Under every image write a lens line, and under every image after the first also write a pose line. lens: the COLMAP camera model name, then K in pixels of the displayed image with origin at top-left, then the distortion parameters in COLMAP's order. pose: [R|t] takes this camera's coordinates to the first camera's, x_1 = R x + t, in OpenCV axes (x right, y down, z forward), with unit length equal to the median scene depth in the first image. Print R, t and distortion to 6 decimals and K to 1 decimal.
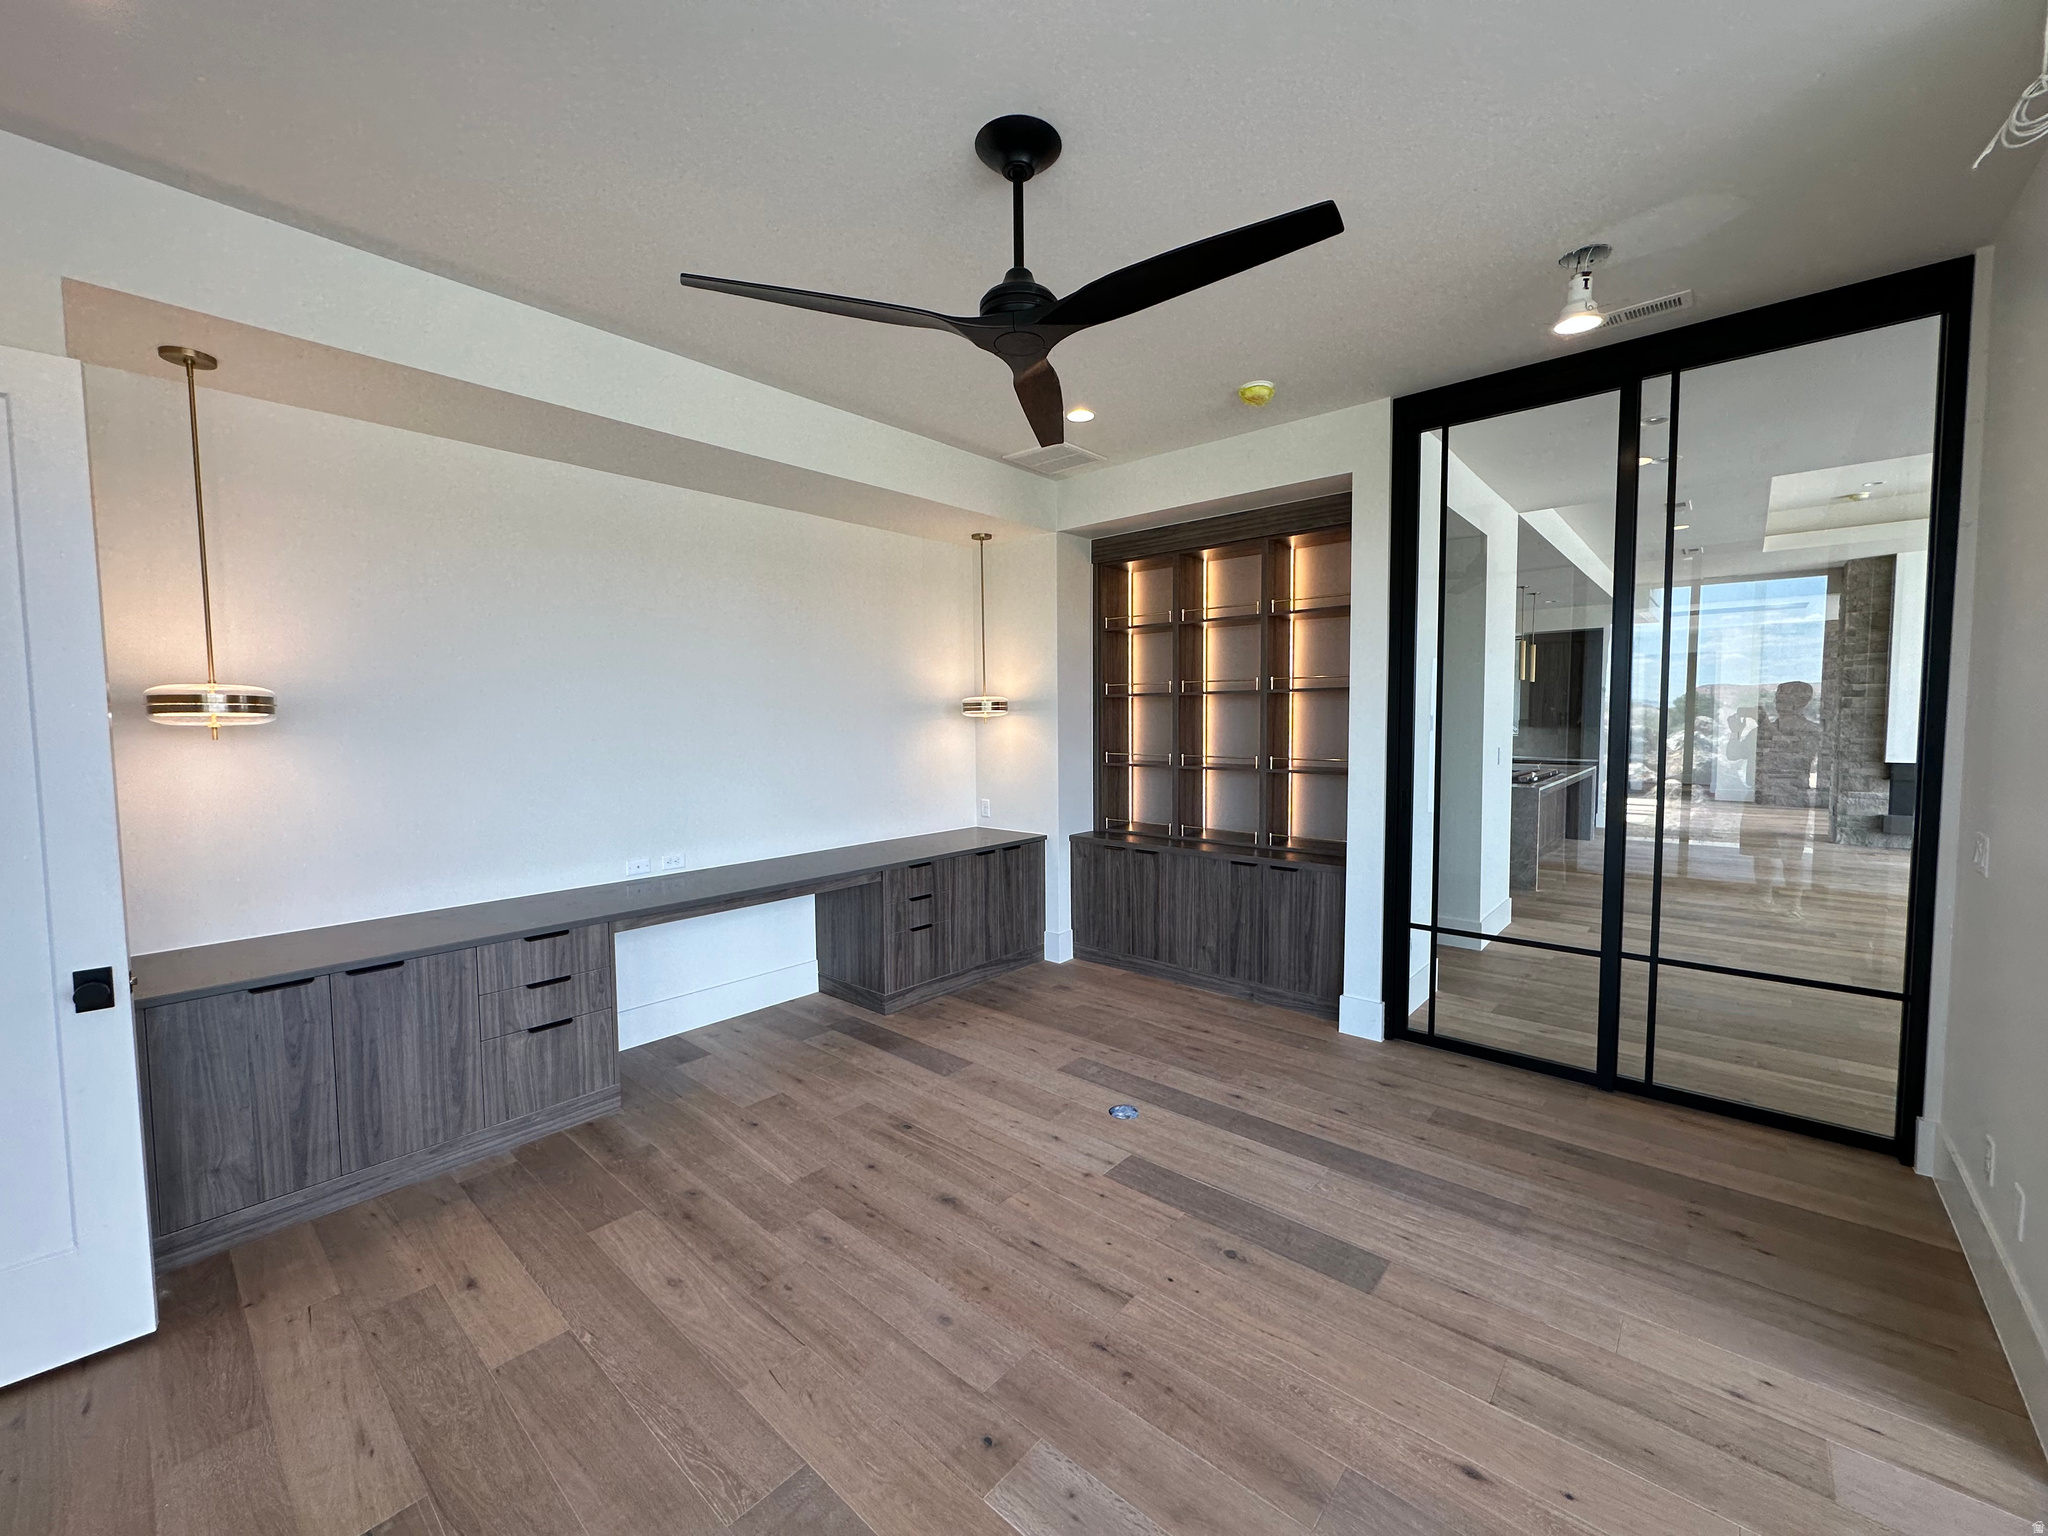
lens RADIAL K [[822.3, 0, 1025.2], [0, 822.3, 771.5], [0, 0, 1]] dist [0.003407, 0.000245]
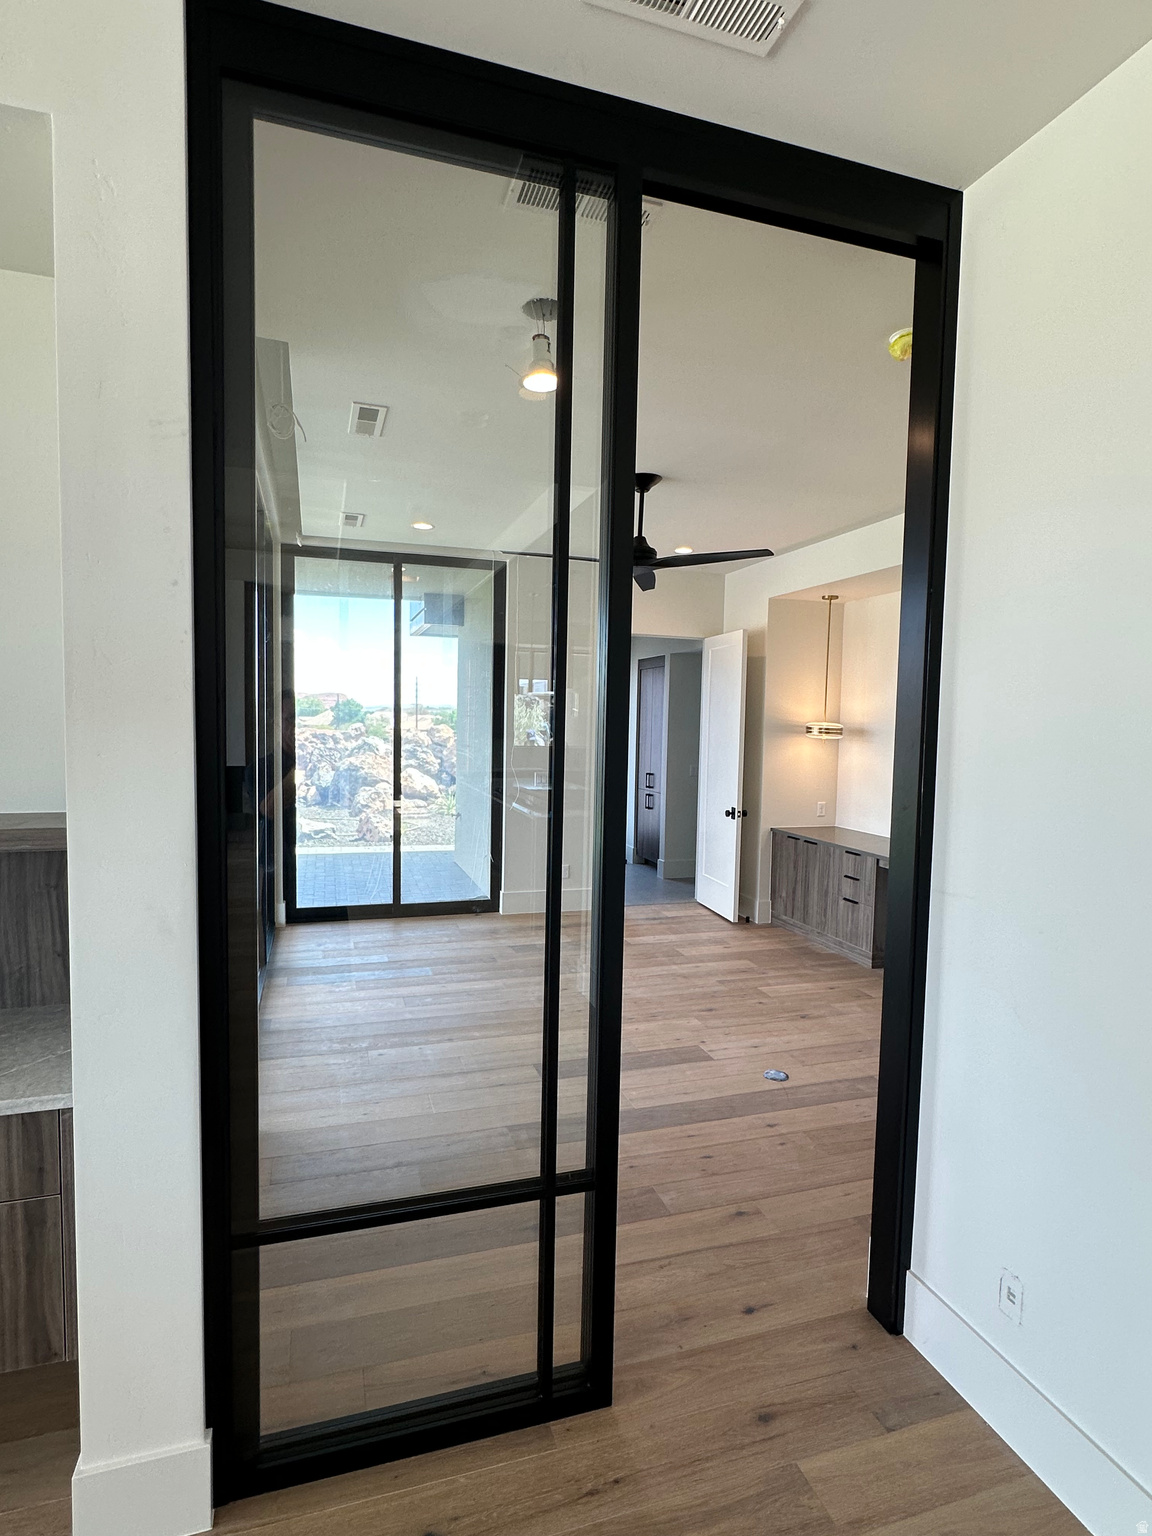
lens RADIAL K [[807.9, 0, 576.2], [0, 807.9, 769.0], [0, 0, 1]] dist [-0.007844, -0.001880]
pose [[-0.514965, 0.051067, -0.855689, 1.355077], [-0.074561, 0.991772, 0.104061, -0.142799], [0.853962, 0.117388, -0.506921, 1.393451]]
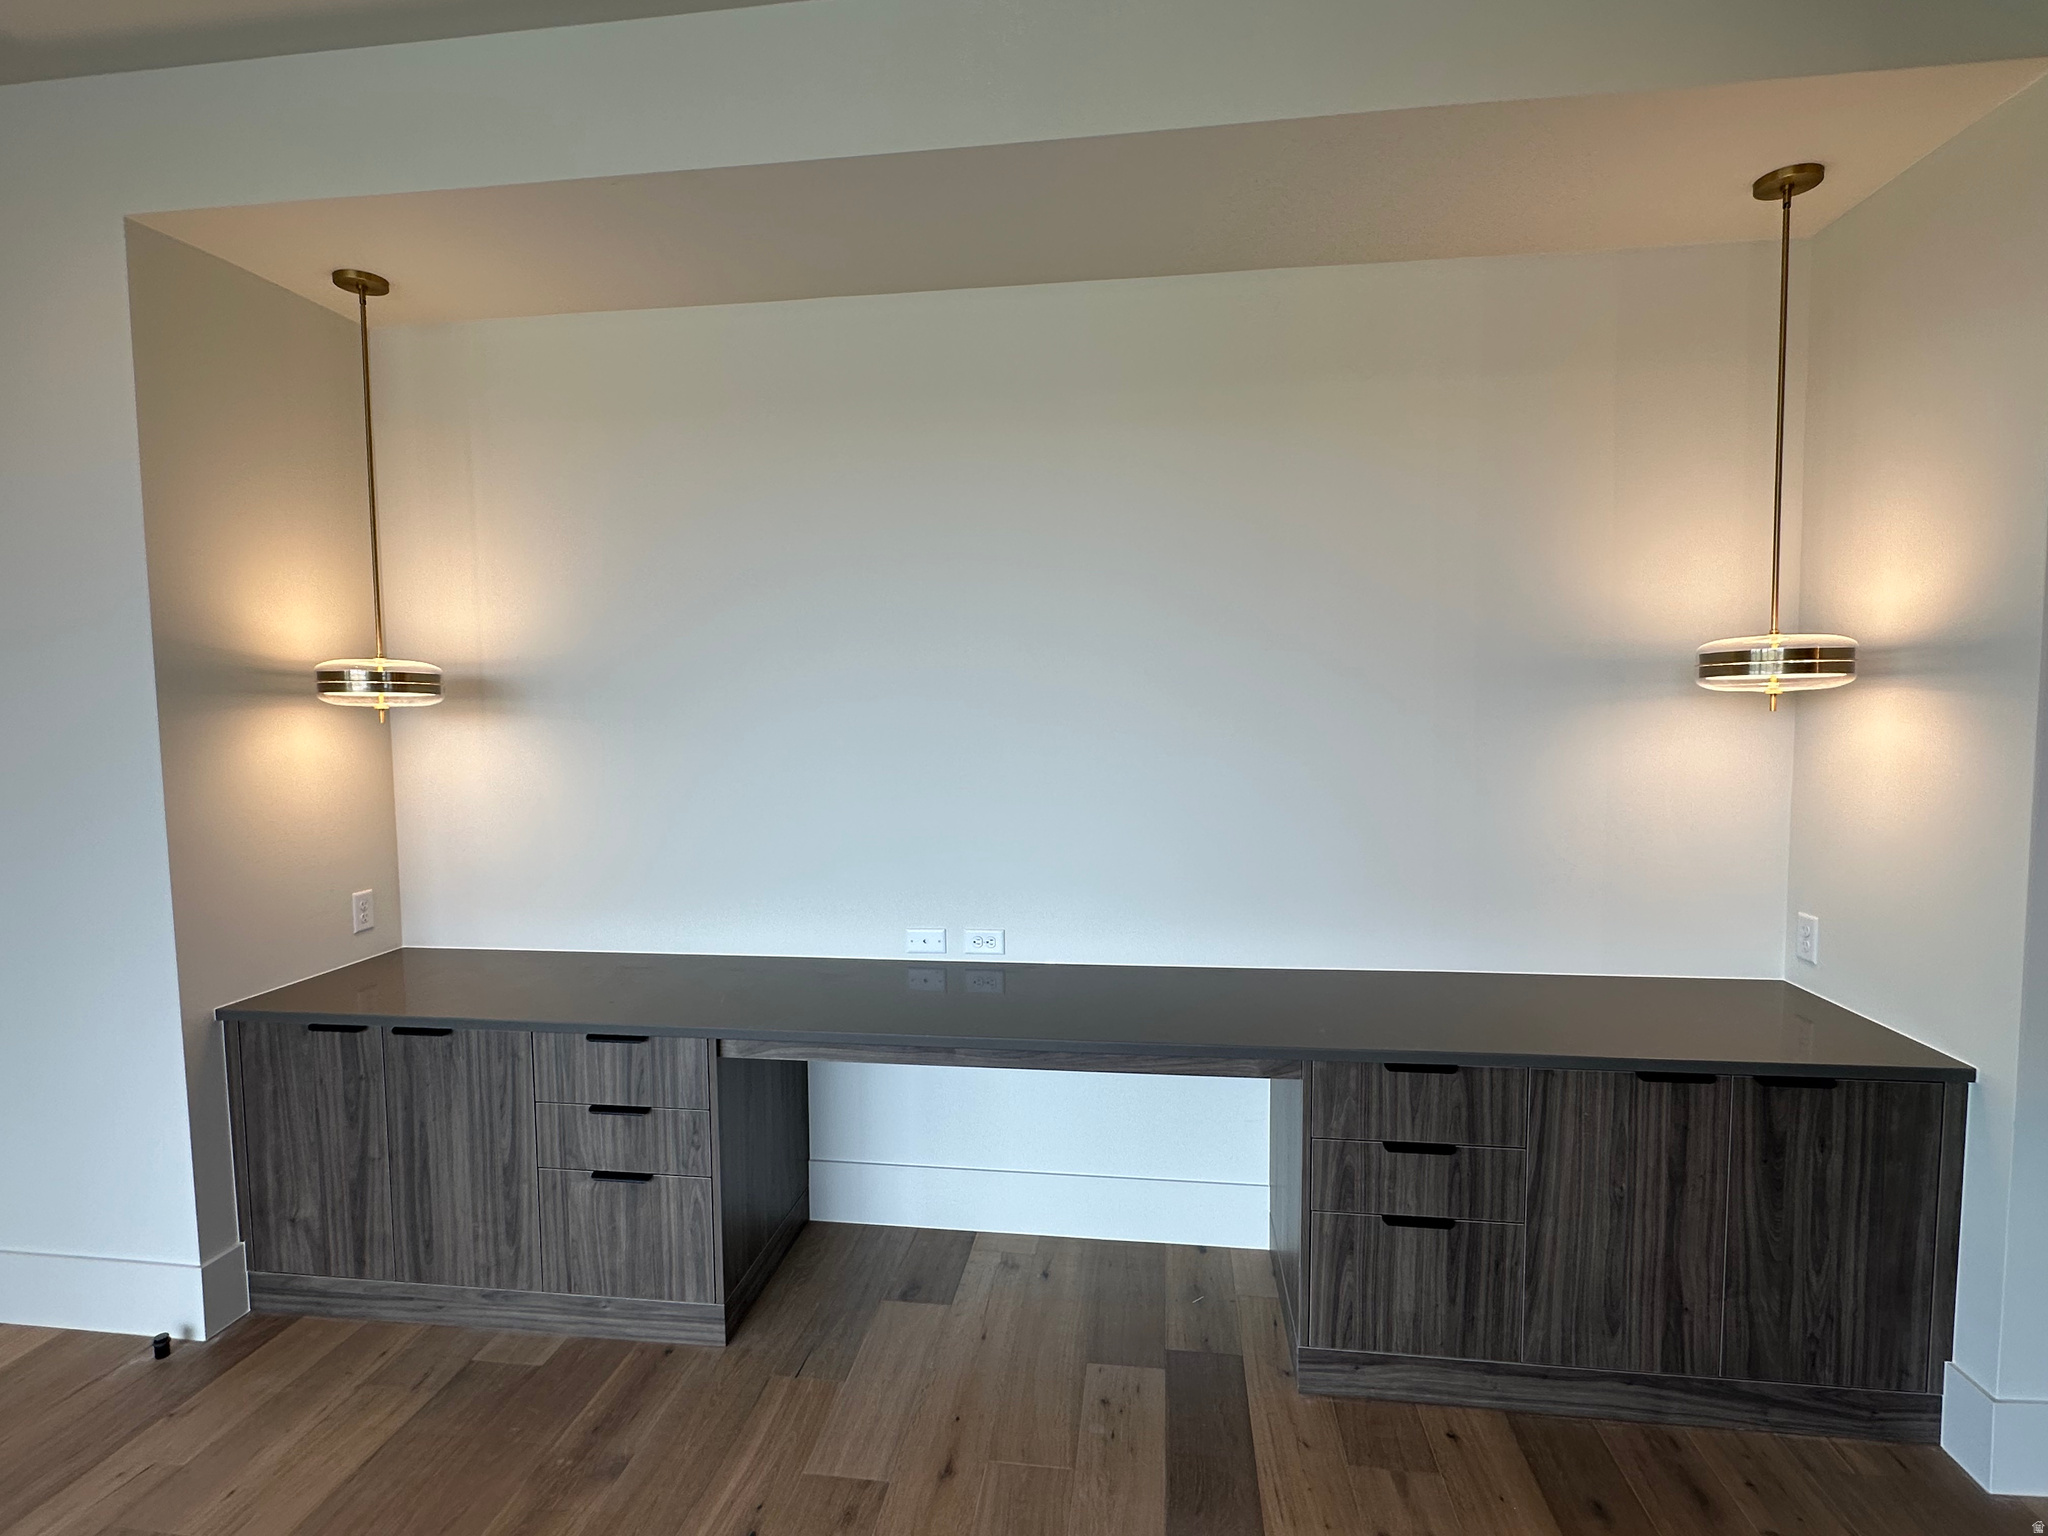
lens RADIAL K [[1012.6, 0, 1032.9], [0, 1012.6, 764.7], [0, 0, 1]] dist [-0.001153, -0.000839]
pose [[0.552694, 0.060618, -0.831176, 0.244063], [-0.050531, 0.997954, 0.039181, -0.061080], [0.831851, 0.020345, 0.554626, 0.836798]]
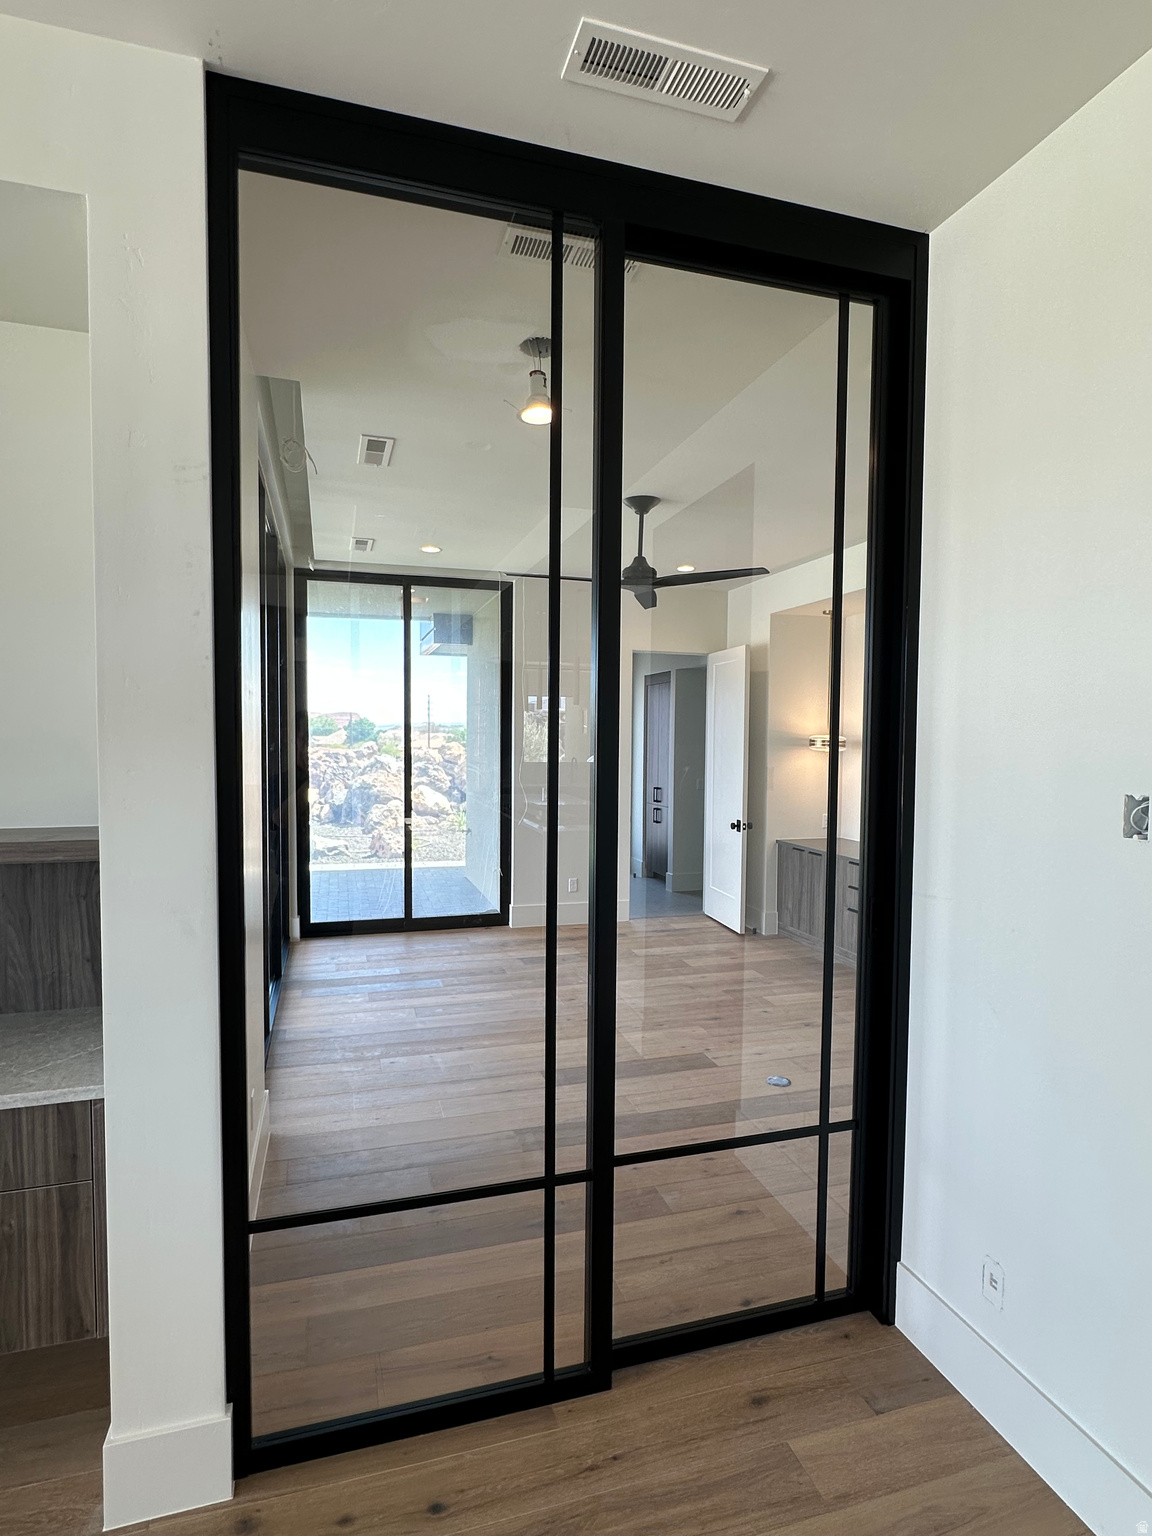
lens RADIAL K [[807.9, 0, 575.2], [0, 807.9, 771.3], [0, 0, 1]] dist [-0.007844, -0.001880]
pose [[-0.528446, 0.041979, -0.847928, 1.380864], [-0.062480, 0.994145, 0.088157, -0.144224], [0.846665, 0.099565, -0.522729, 1.425684]]
